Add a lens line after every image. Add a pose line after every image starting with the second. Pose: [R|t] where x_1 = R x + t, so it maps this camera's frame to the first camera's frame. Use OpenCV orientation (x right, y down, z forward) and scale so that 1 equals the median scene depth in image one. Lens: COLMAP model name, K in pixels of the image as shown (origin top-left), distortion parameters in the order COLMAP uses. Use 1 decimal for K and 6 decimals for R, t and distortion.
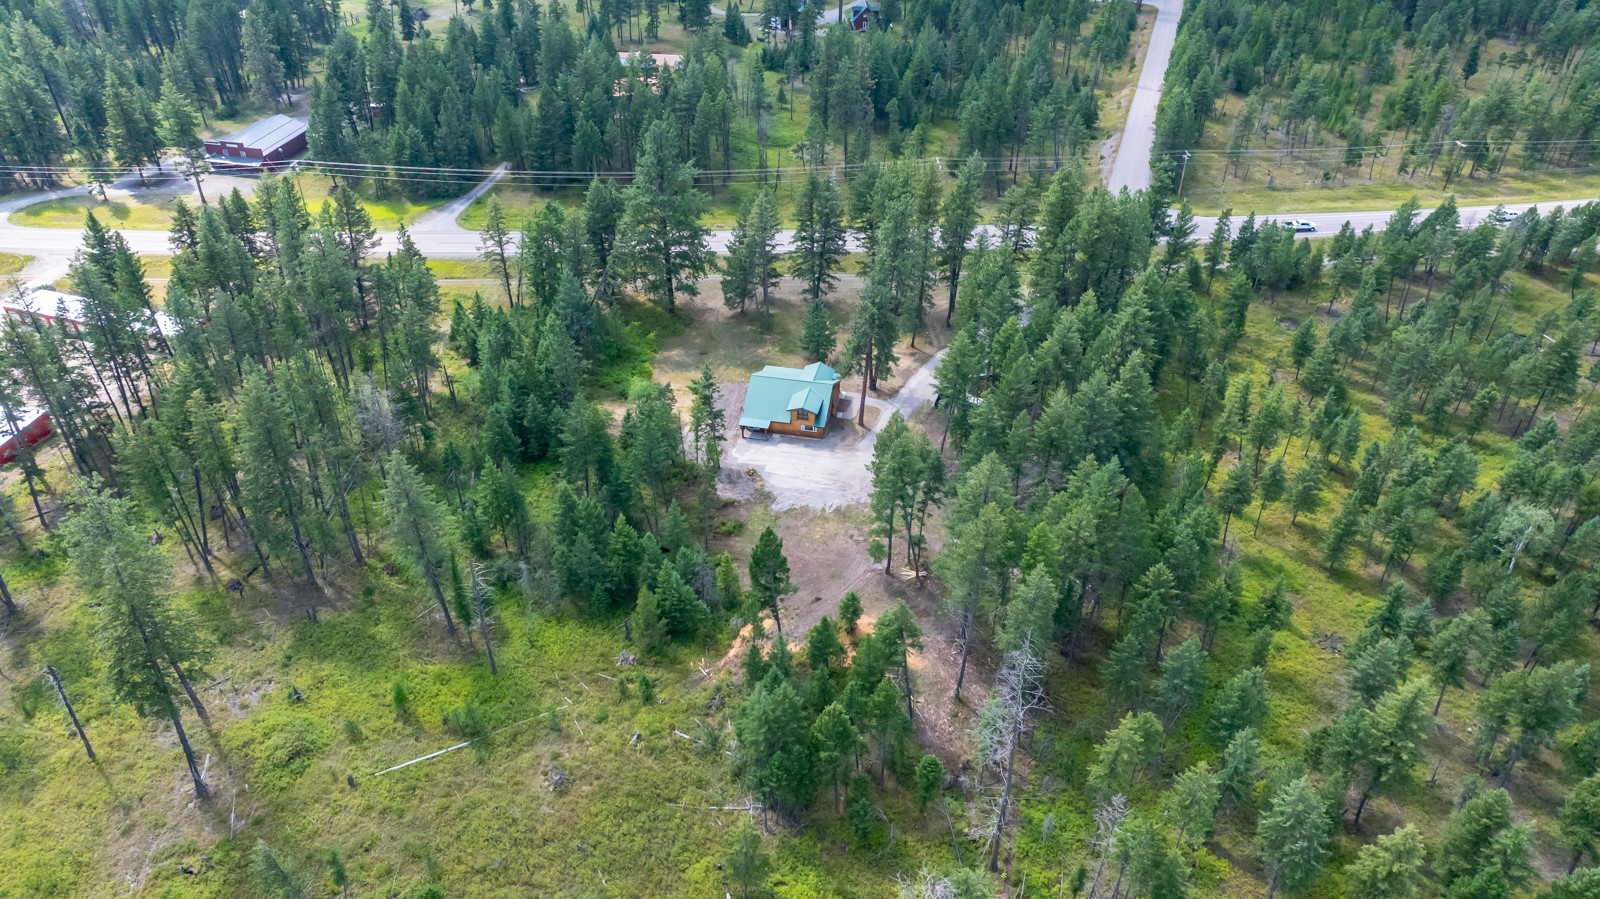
lens RADIAL K [[1123.7, 0, 800.0], [0, 1123.7, 449.5], [0, 0, 1]] dist [-0.015718, 0.000924]
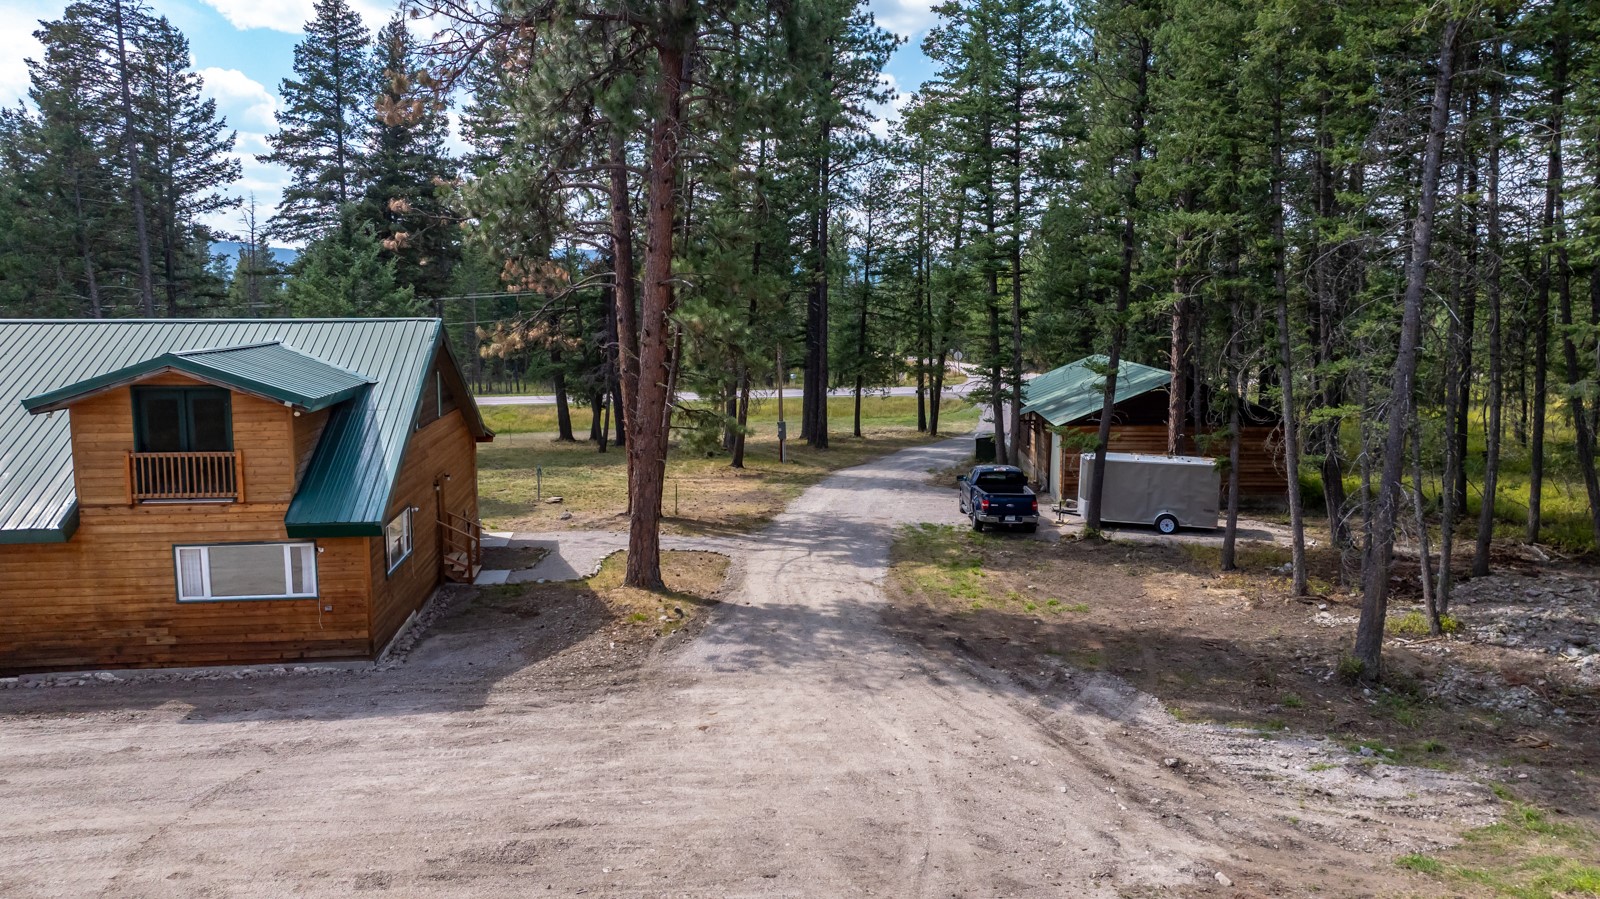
lens RADIAL K [[1123.7, 0, 800.0], [0, 1123.7, 449.5], [0, 0, 1]] dist [-0.015718, 0.000924]
pose [[0.938971, -0.031853, 0.342517, 0.022658], [0.197677, 0.864846, -0.461481, 0.036216], [-0.281525, 0.501025, 0.818363, 0.868230]]
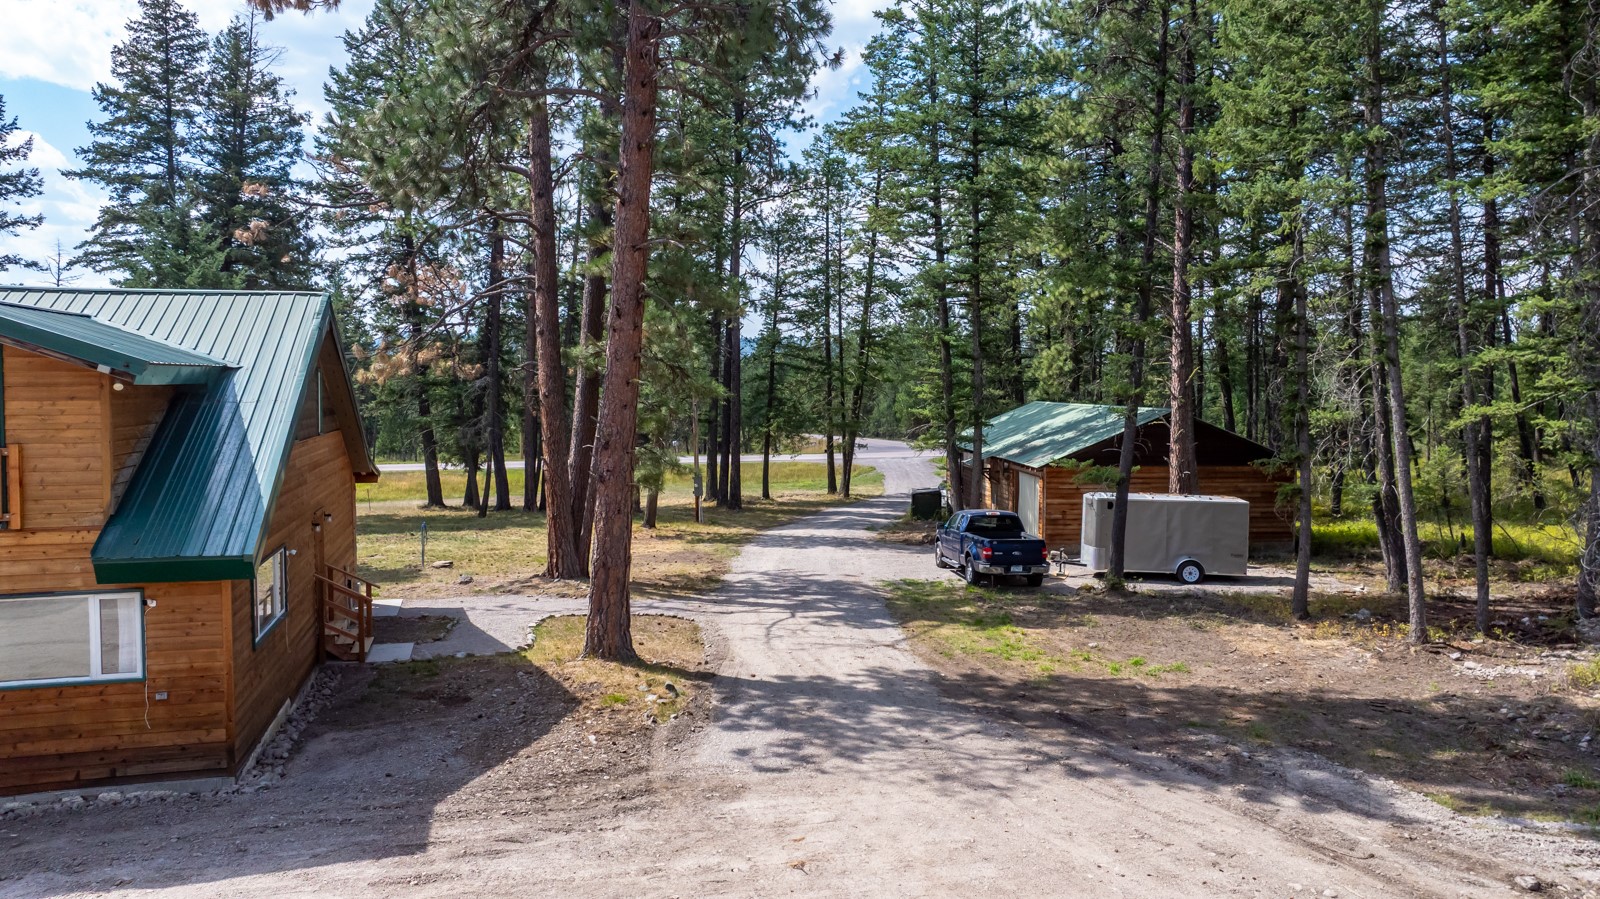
lens RADIAL K [[1127.4, 0, 800.0], [0, 1127.4, 449.5], [0, 0, 1]] dist [-0.057219, 0.077571]
pose [[0.883647, -0.010173, 0.468044, 0.018882], [0.270818, 0.826612, -0.493326, 0.021020], [-0.381872, 0.562680, 0.733188, 0.907208]]
